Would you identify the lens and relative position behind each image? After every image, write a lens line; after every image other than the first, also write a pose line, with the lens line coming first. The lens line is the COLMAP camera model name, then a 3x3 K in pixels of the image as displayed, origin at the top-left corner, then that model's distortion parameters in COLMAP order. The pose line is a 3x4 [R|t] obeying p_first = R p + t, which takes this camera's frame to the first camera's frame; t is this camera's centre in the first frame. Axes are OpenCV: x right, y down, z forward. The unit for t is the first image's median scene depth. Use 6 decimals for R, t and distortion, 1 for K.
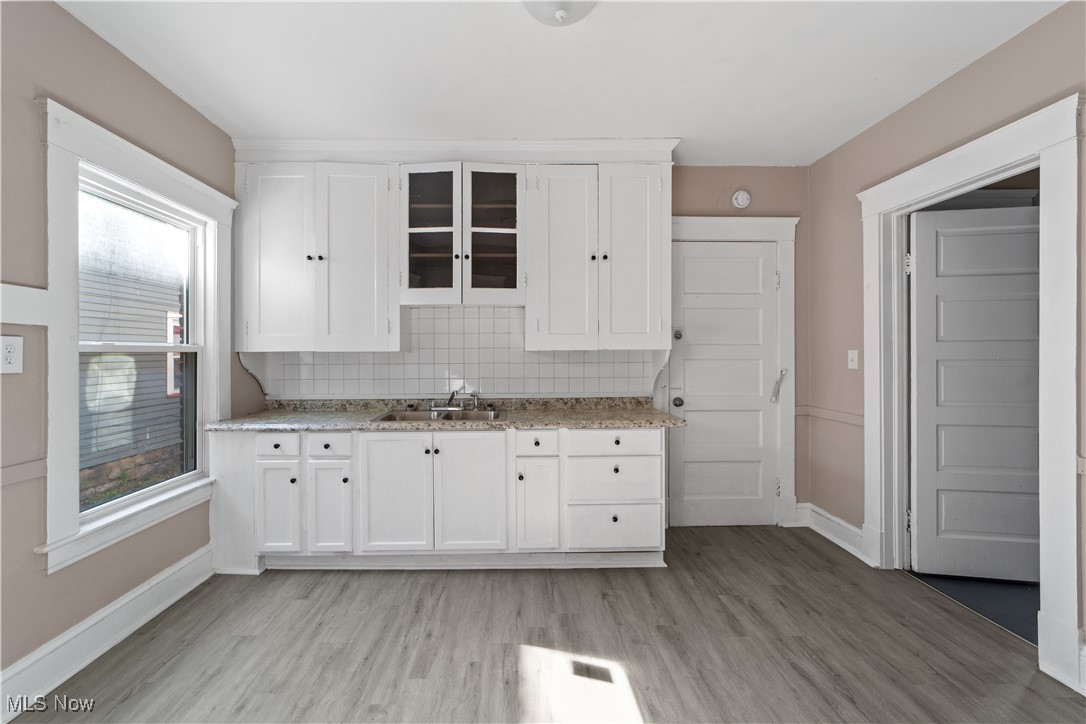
lens RADIAL K [[419.0, 0, 526.0], [0, 419.0, 358.1], [0, 0, 1]] dist [0.000919, 0.001859]
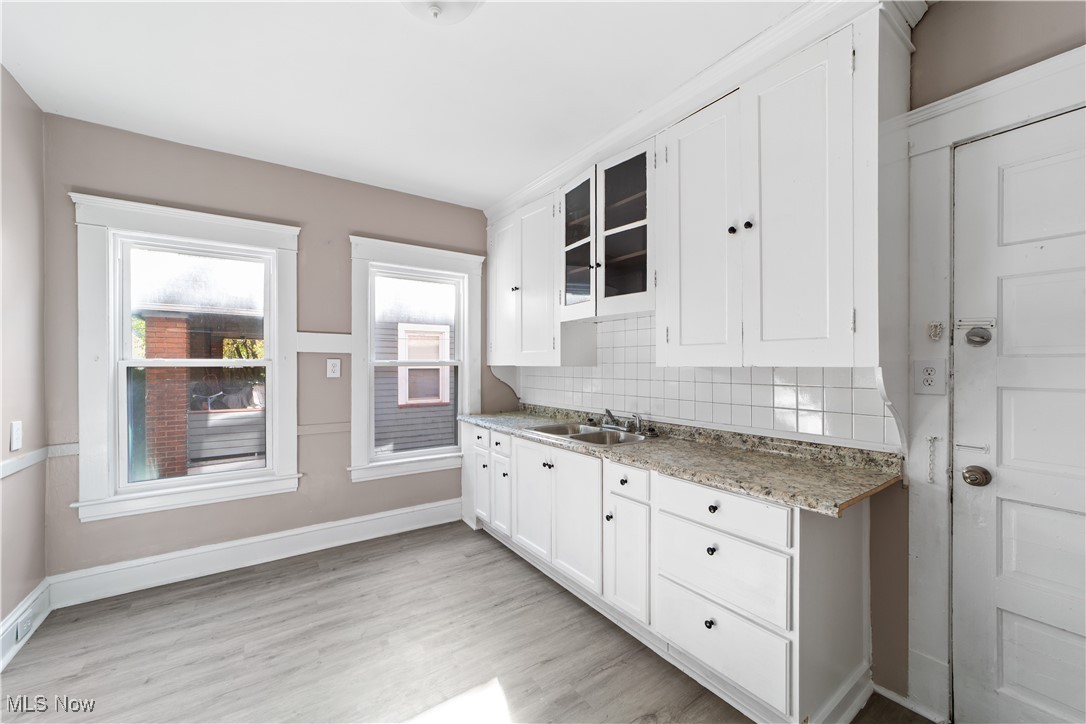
lens RADIAL K [[419.0, 0, 535.0], [0, 419.0, 366.8], [0, 0, 1]] dist [0.000919, 0.001859]
pose [[0.567627, 0.009943, -0.823226, 0.539731], [-0.010607, 0.999932, 0.004764, -0.019545], [0.823218, 0.006028, 0.567694, 0.357183]]
